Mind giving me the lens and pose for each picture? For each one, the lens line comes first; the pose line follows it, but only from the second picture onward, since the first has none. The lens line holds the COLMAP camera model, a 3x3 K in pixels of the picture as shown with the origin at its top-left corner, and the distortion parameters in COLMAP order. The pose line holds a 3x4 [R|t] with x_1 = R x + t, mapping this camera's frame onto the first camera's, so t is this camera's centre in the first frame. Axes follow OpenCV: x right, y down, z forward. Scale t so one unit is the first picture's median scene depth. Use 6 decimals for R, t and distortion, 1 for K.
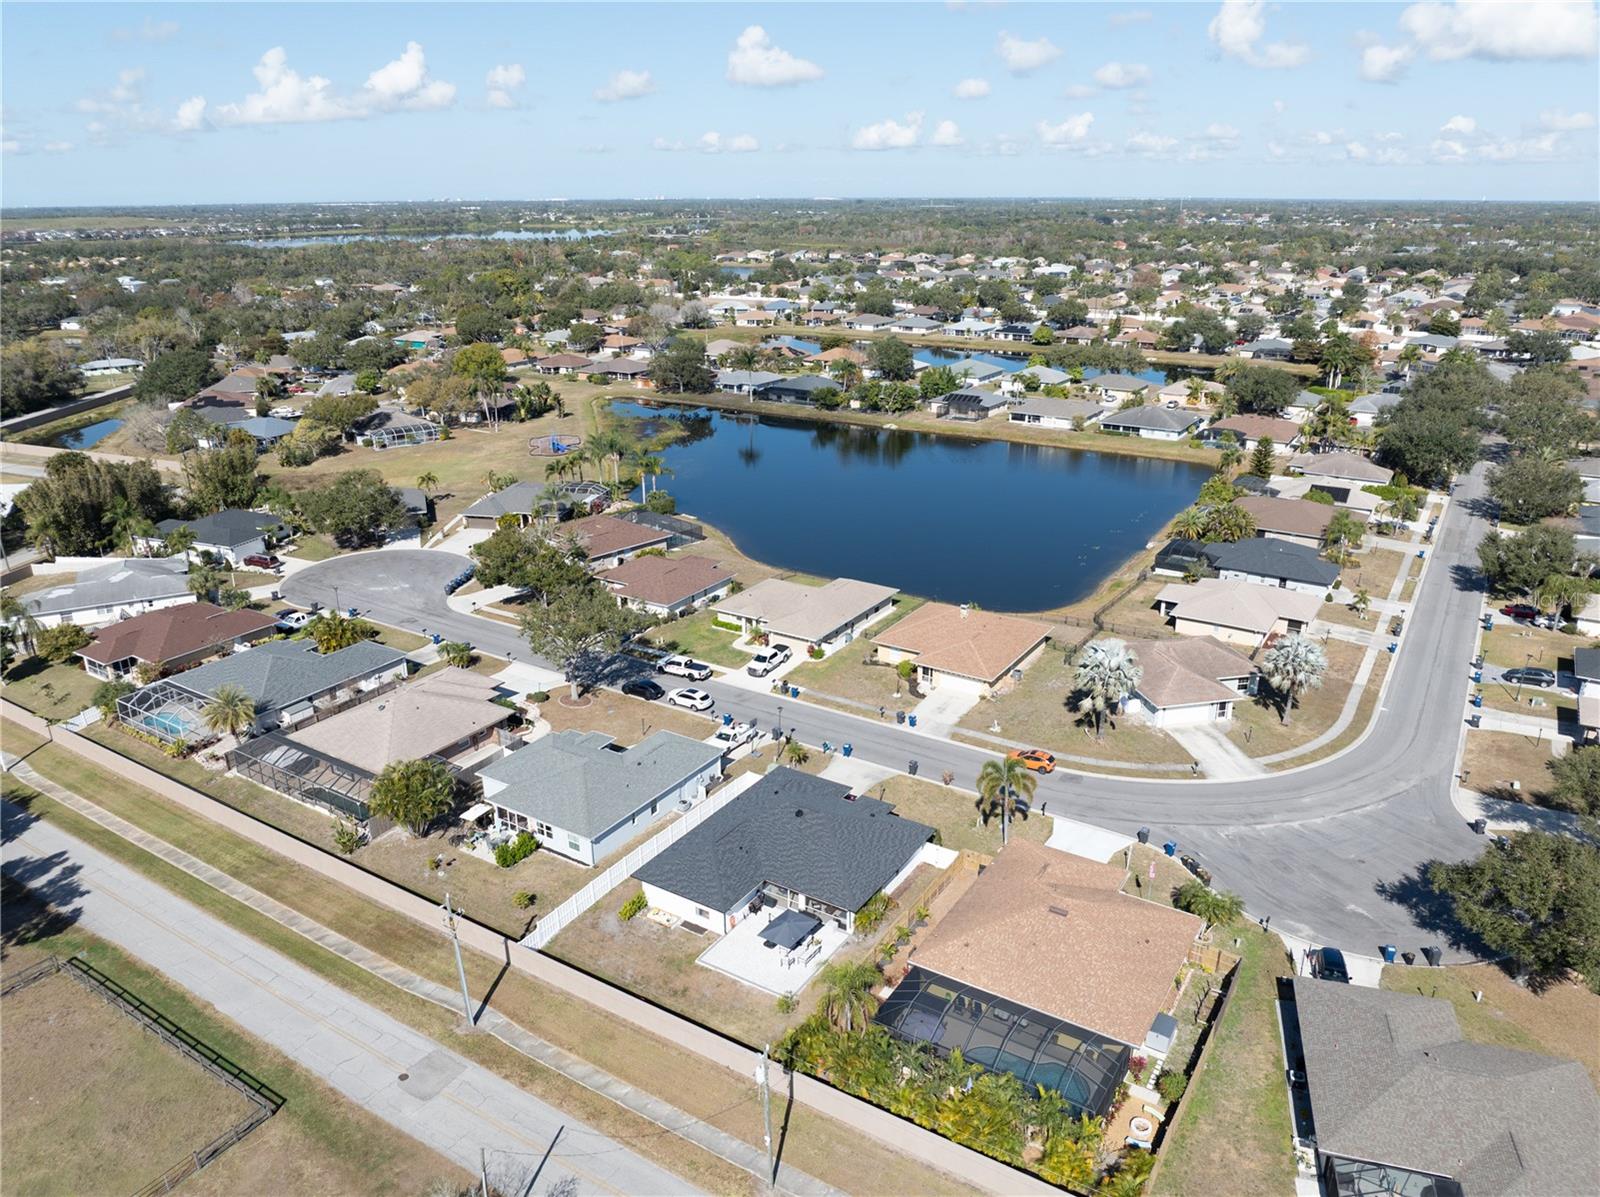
lens RADIAL K [[1129.7, 0, 799.9], [0, 1129.7, 595.5], [0, 0, 1]] dist [-0.034912, -0.001569]
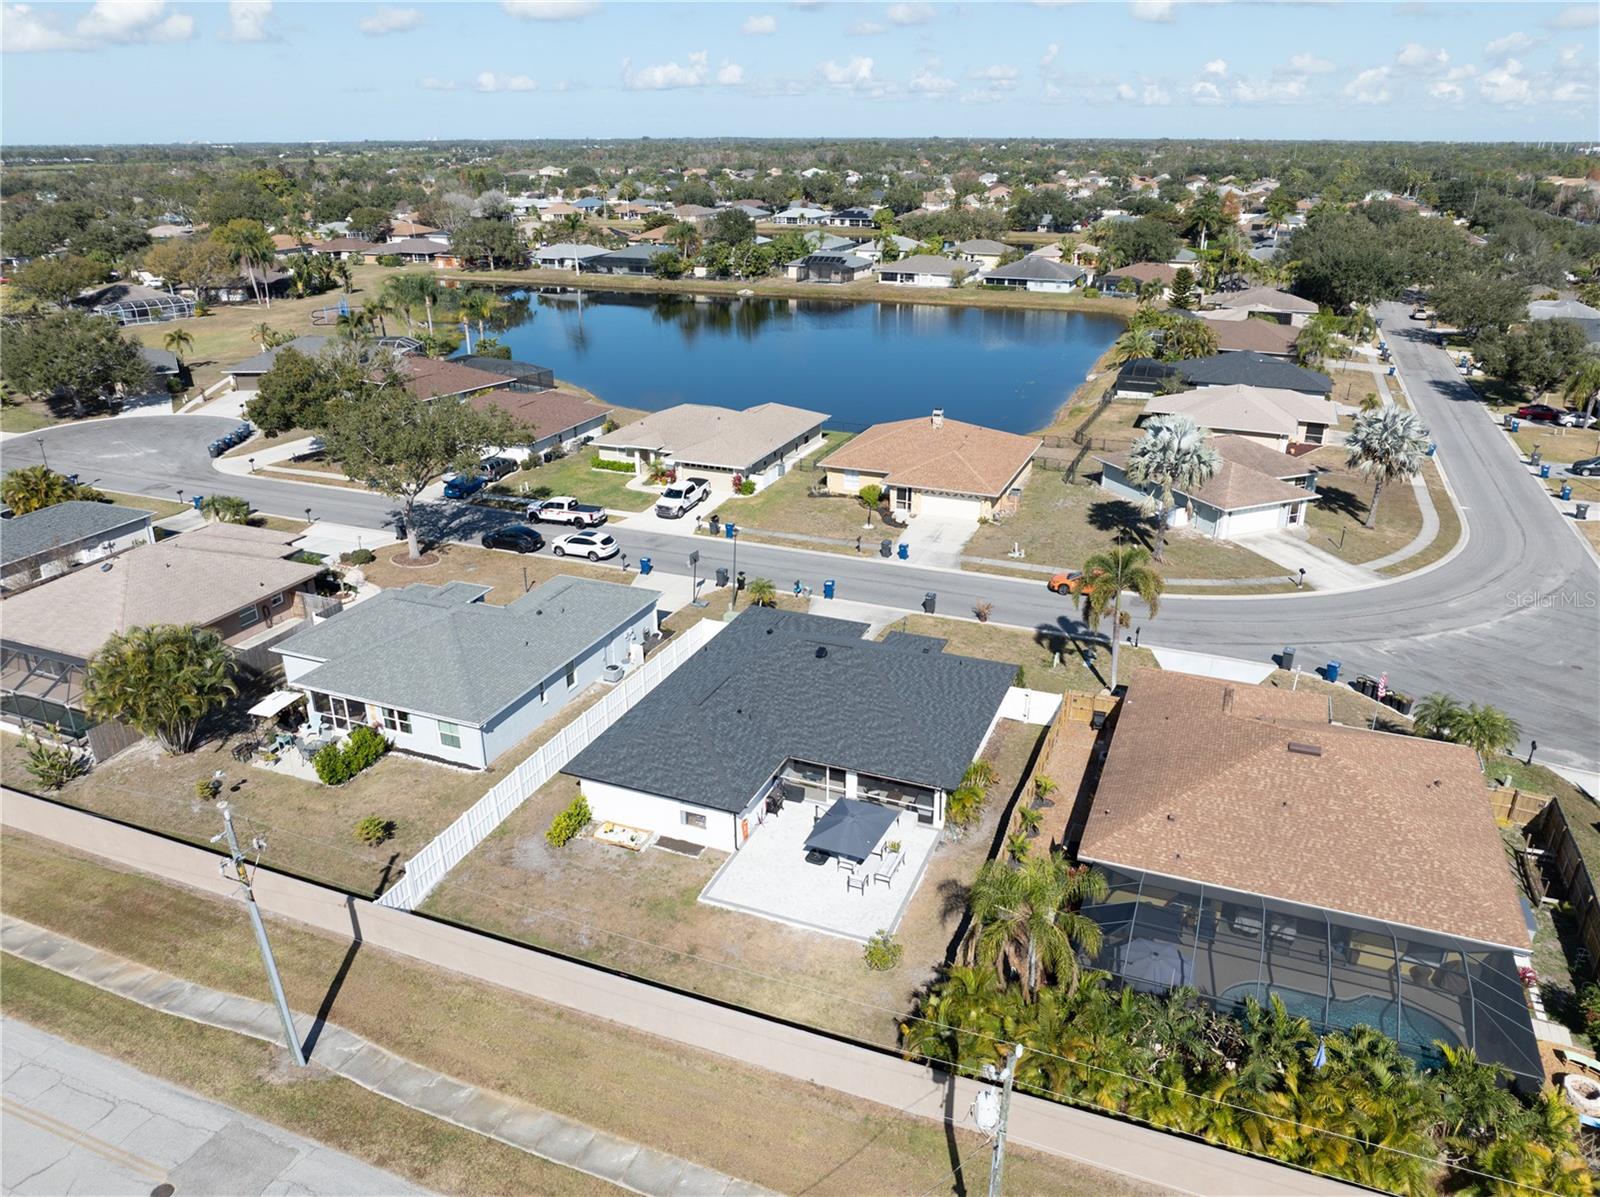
lens RADIAL K [[1129.7, 0, 799.9], [0, 1129.7, 595.5], [0, 0, 1]] dist [-0.034912, -0.001569]
pose [[0.984021, -0.065052, 0.165742, -0.076137], [0.057506, 0.997096, 0.049936, 0.086291], [-0.168509, -0.039607, 0.984904, 0.257393]]
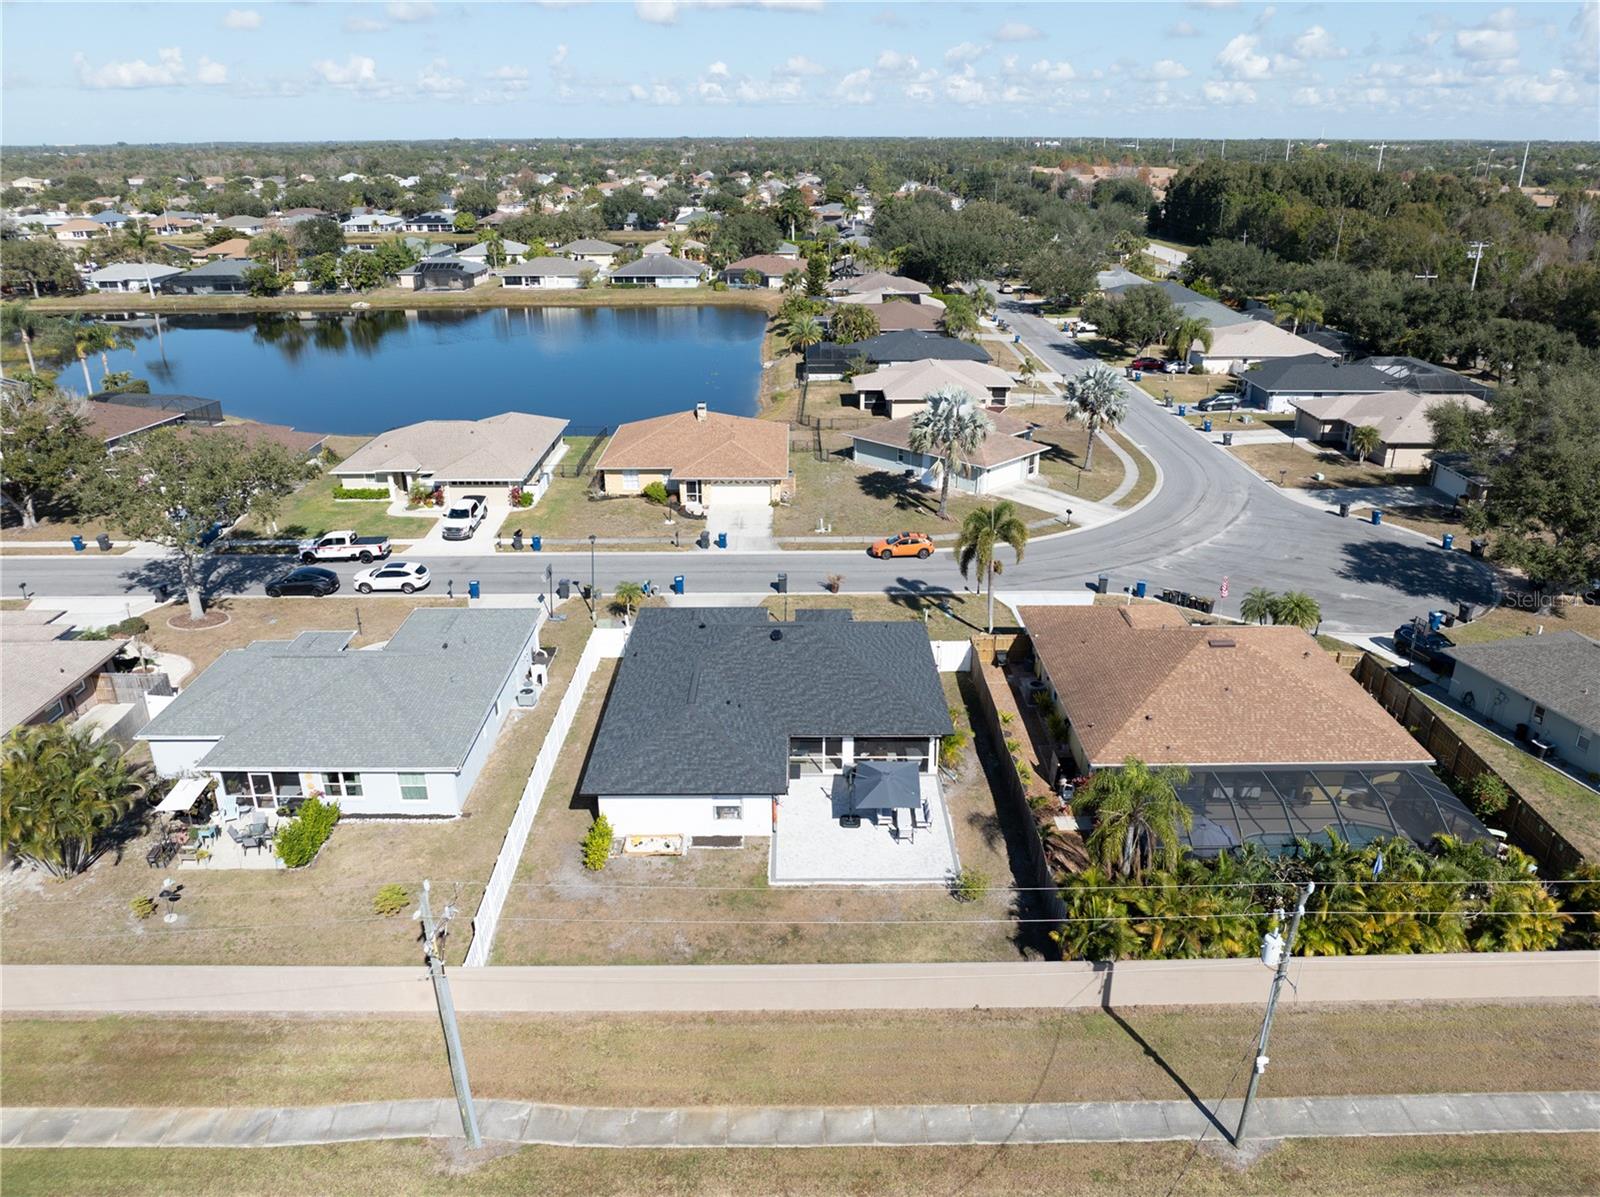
lens RADIAL K [[1129.7, 0, 799.9], [0, 1129.7, 595.5], [0, 0, 1]] dist [-0.034912, -0.001569]
pose [[0.840778, -0.201924, 0.502314, -0.207001], [0.179394, 0.979333, 0.093408, 0.074989], [-0.510794, 0.011576, 0.859625, 0.290203]]
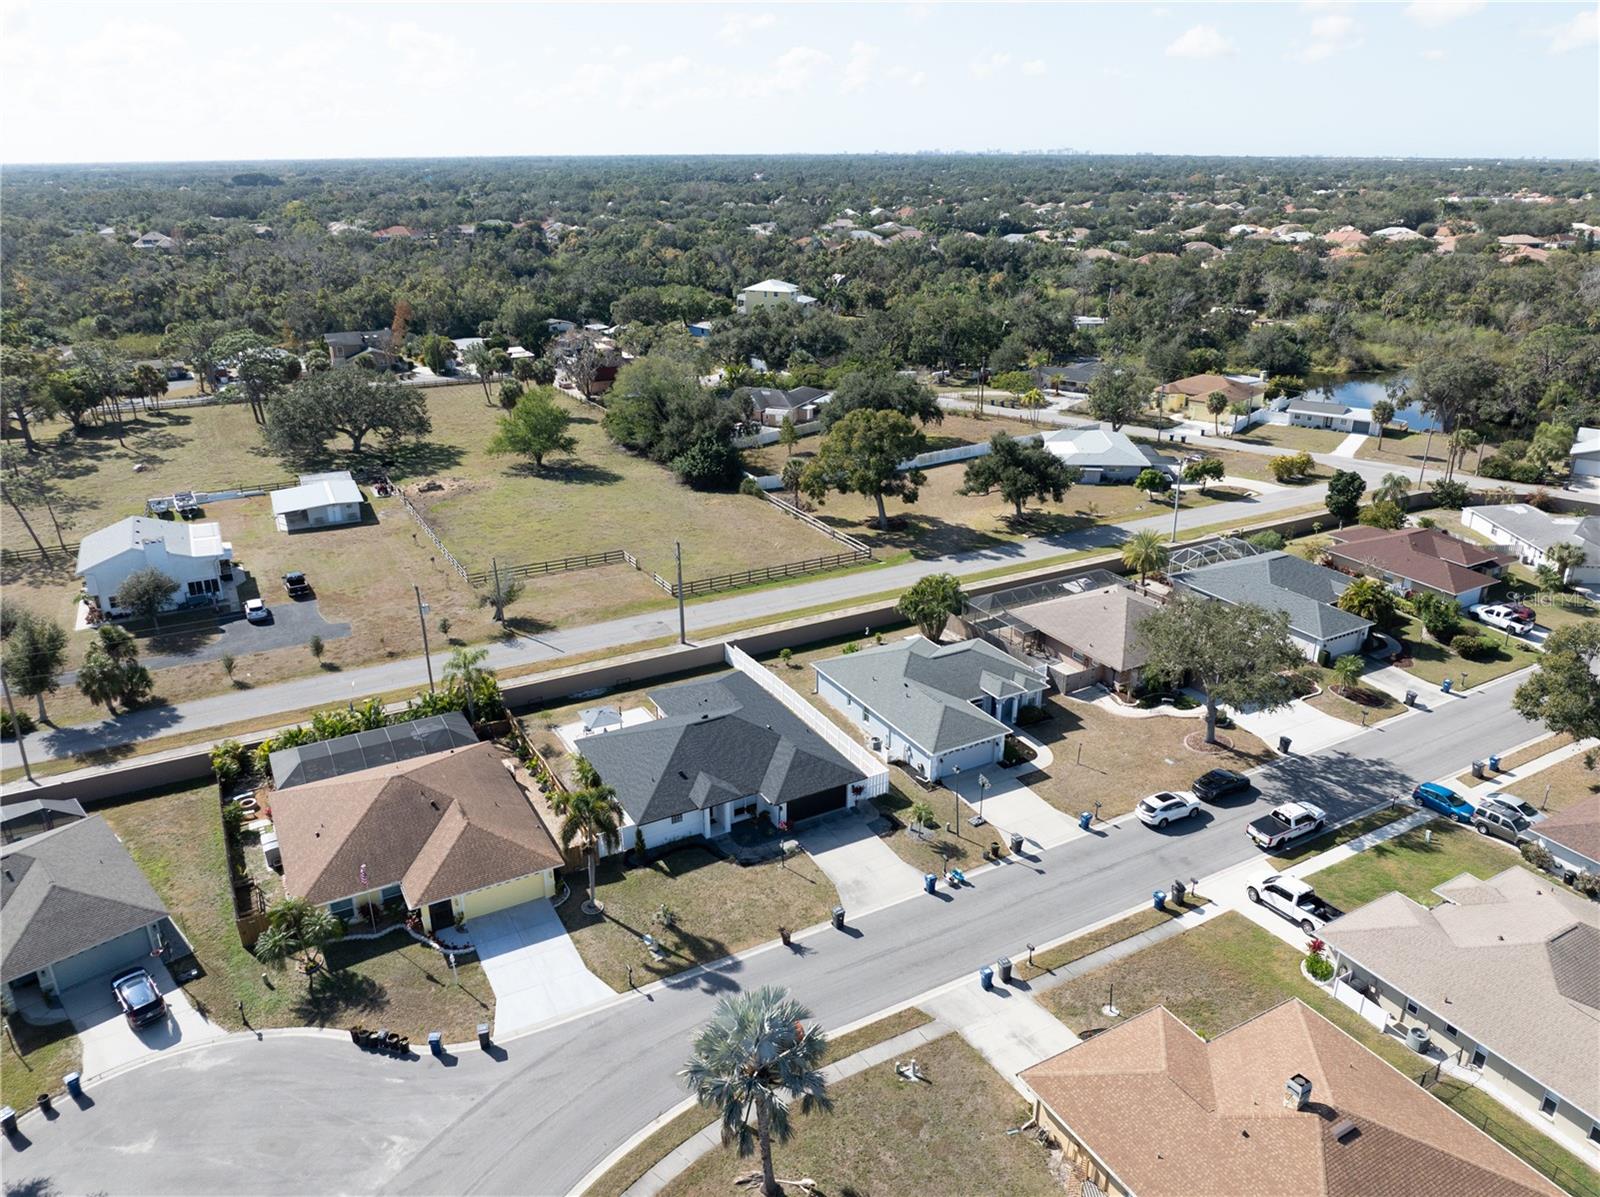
lens RADIAL K [[1129.7, 0, 799.9], [0, 1129.7, 595.5], [0, 0, 1]] dist [-0.034912, -0.001569]
pose [[-0.475928, 0.331554, -0.814595, 0.468053], [-0.289255, 0.815682, 0.500993, -0.259917], [0.830557, 0.474062, -0.292303, 0.864080]]
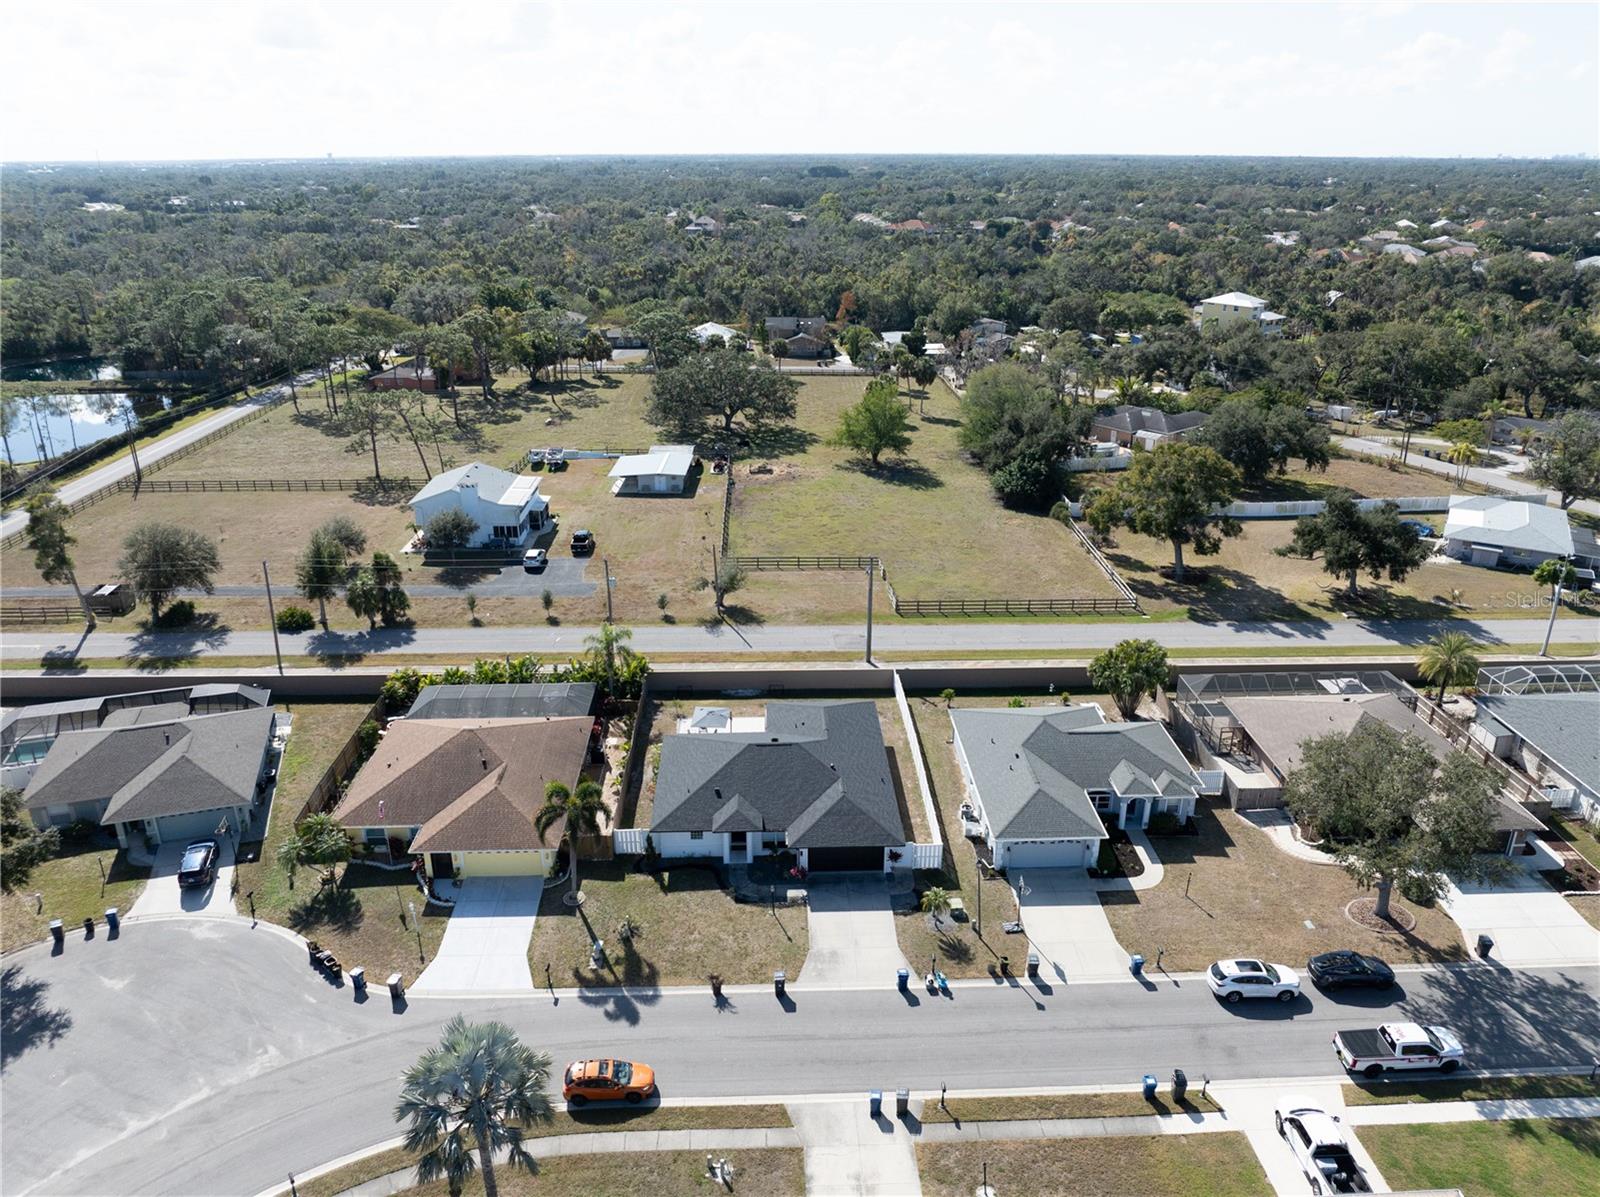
lens RADIAL K [[1129.7, 0, 799.9], [0, 1129.7, 595.5], [0, 0, 1]] dist [-0.034912, -0.001569]
pose [[-0.822365, 0.217651, -0.525684, 0.291509], [-0.183547, 0.773053, 0.607206, -0.303480], [0.538541, 0.595833, -0.595782, 0.990151]]
